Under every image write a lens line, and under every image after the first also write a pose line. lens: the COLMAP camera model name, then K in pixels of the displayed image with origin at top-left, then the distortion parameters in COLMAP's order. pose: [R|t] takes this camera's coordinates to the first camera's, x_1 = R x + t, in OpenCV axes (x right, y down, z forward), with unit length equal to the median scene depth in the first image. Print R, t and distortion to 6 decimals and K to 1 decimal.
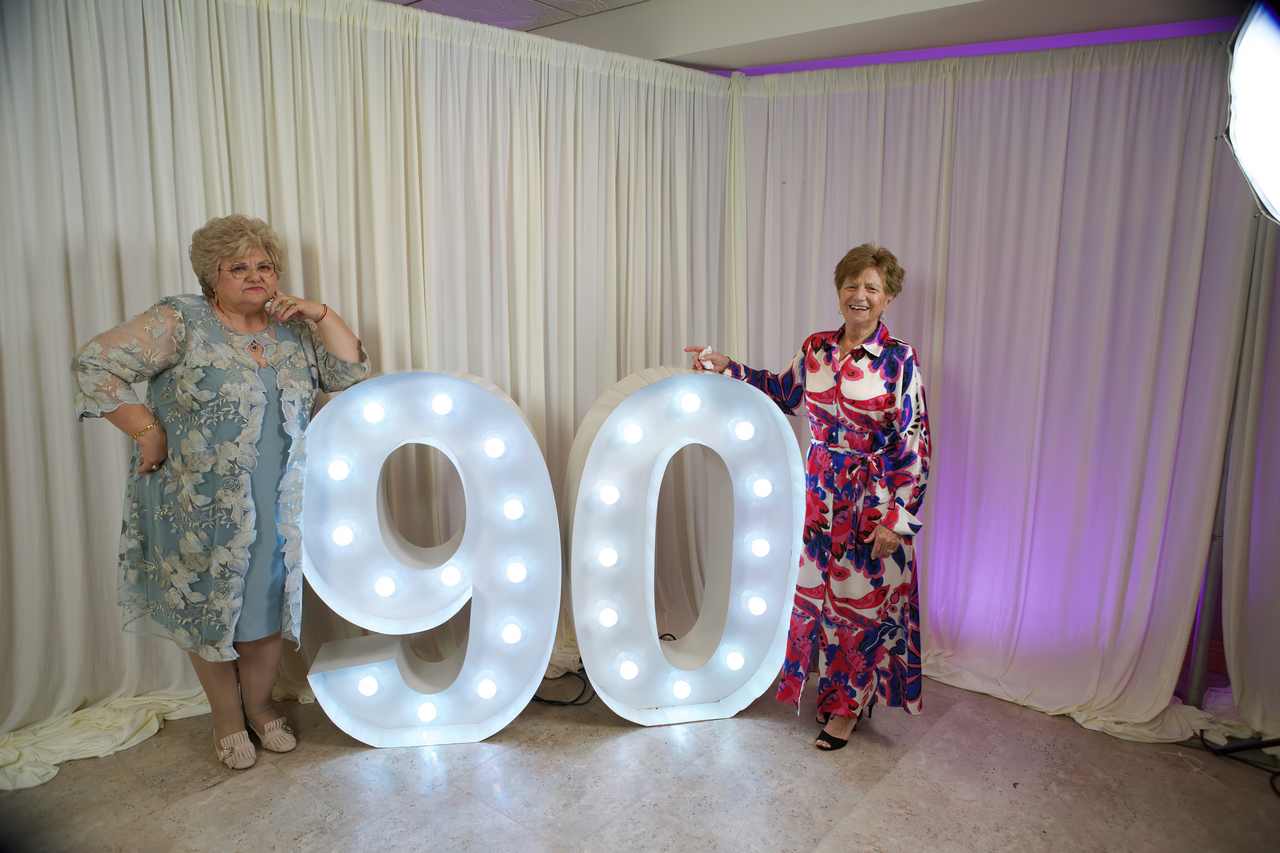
lens RADIAL K [[882.8, 0, 642.4], [0, 882.8, 437.9], [0, 0, 1]] dist [-0.098917, 0.061482]
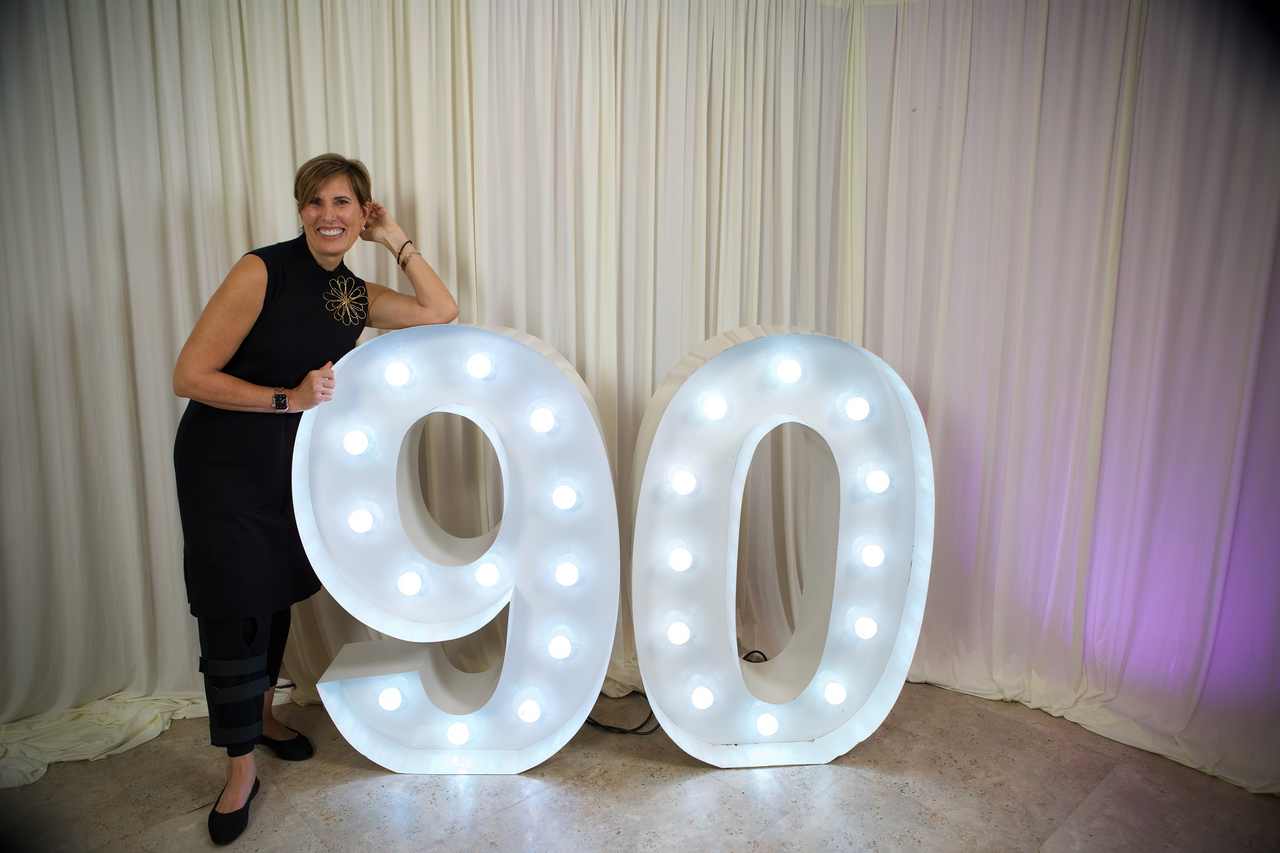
lens RADIAL K [[882.8, 0, 636.3], [0, 882.8, 443.8], [0, 0, 1]] dist [-0.098917, 0.061482]
pose [[0.990520, 0.029114, -0.134244, 0.027590], [-0.026467, 0.999419, 0.021463, 0.012947], [0.134791, -0.017706, 0.990716, 0.197287]]
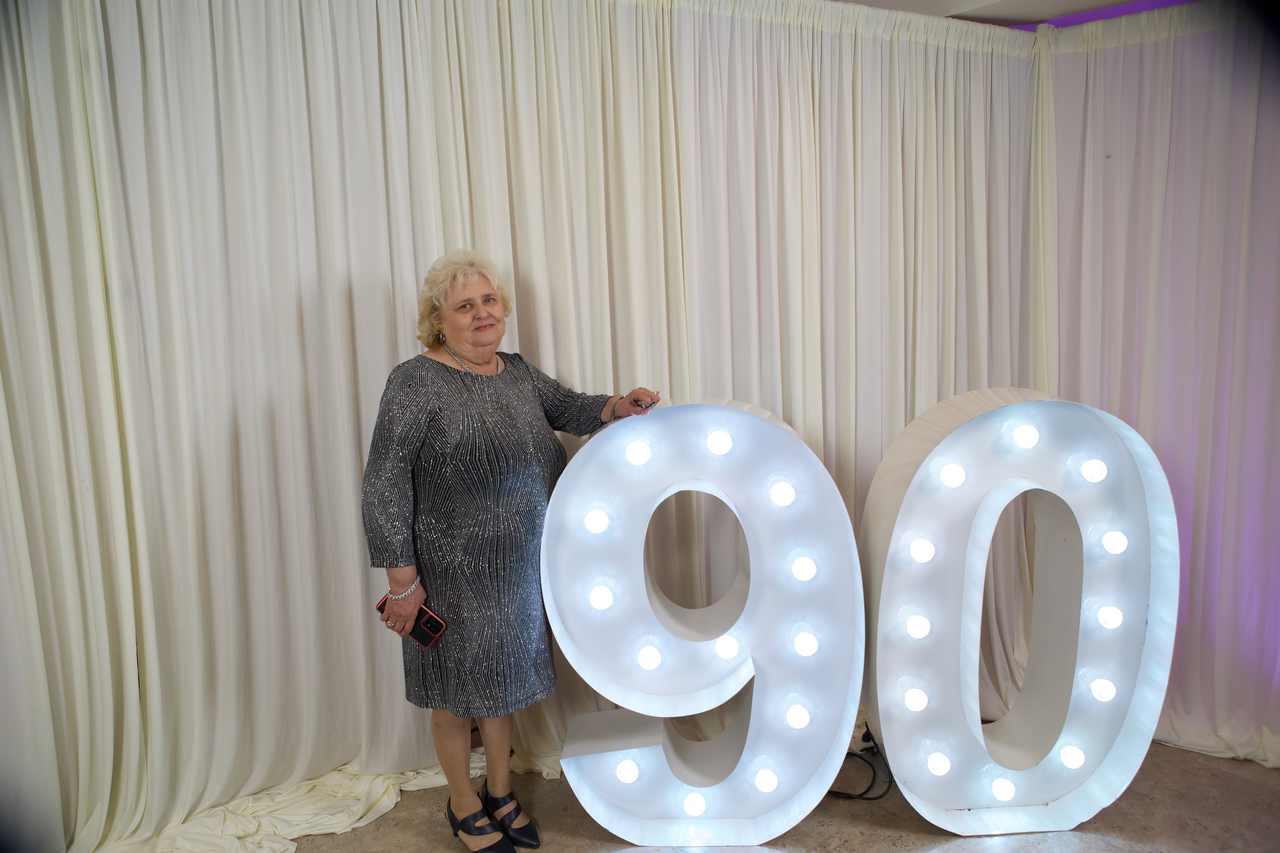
lens RADIAL K [[882.8, 0, 634.8], [0, 882.8, 439.5], [0, 0, 1]] dist [-0.098917, 0.061482]
pose [[0.975807, -0.008404, -0.218472, -0.118503], [0.006974, 0.999949, -0.007315, -0.033521], [0.218522, 0.005615, 0.975816, 0.164812]]
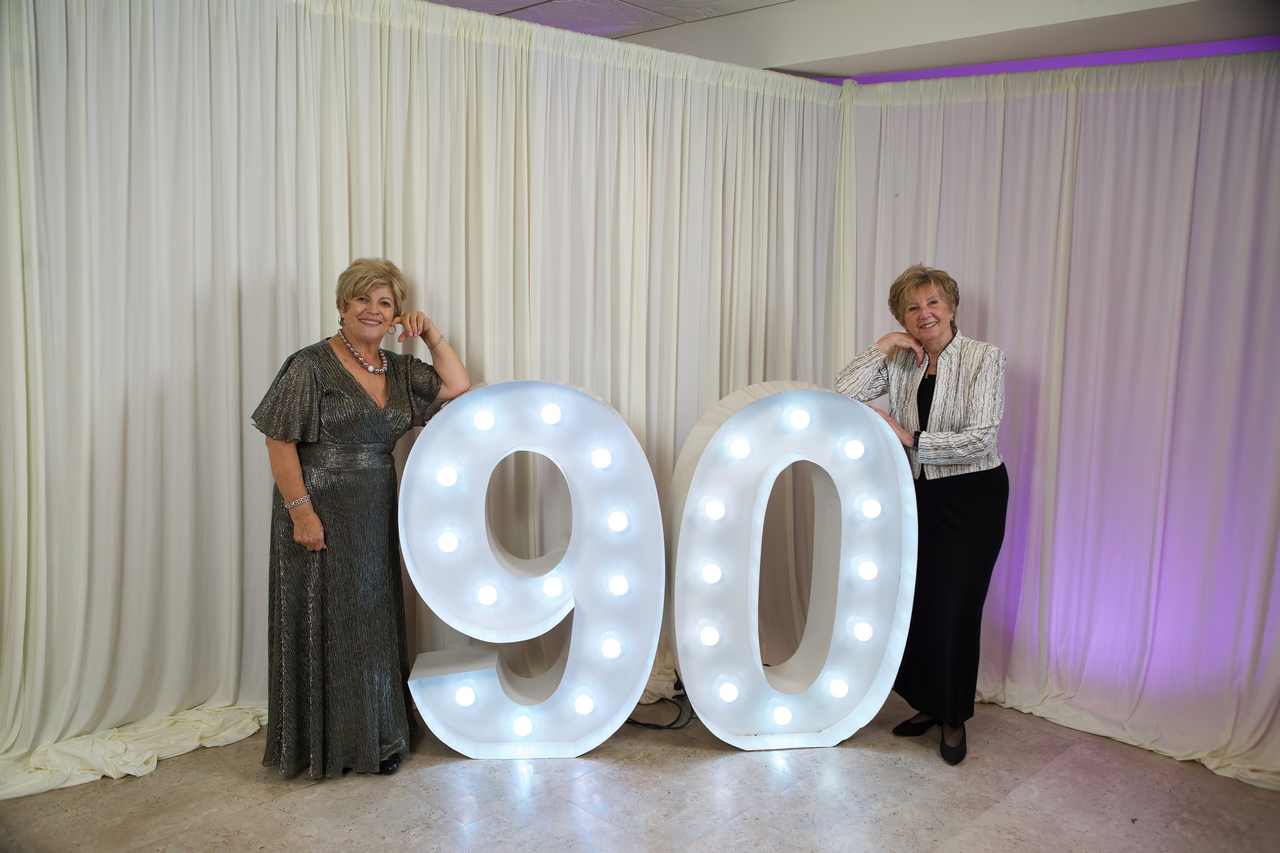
lens RADIAL K [[1054.2, 0, 638.9], [0, 1054.2, 435.2], [0, 0, 1]] dist [-0.097854, 0.105014]
pose [[0.996721, 0.020755, -0.078203, -0.030981], [-0.024242, 0.998742, -0.043904, 0.035392], [0.077193, 0.045656, 0.995970, -0.186423]]
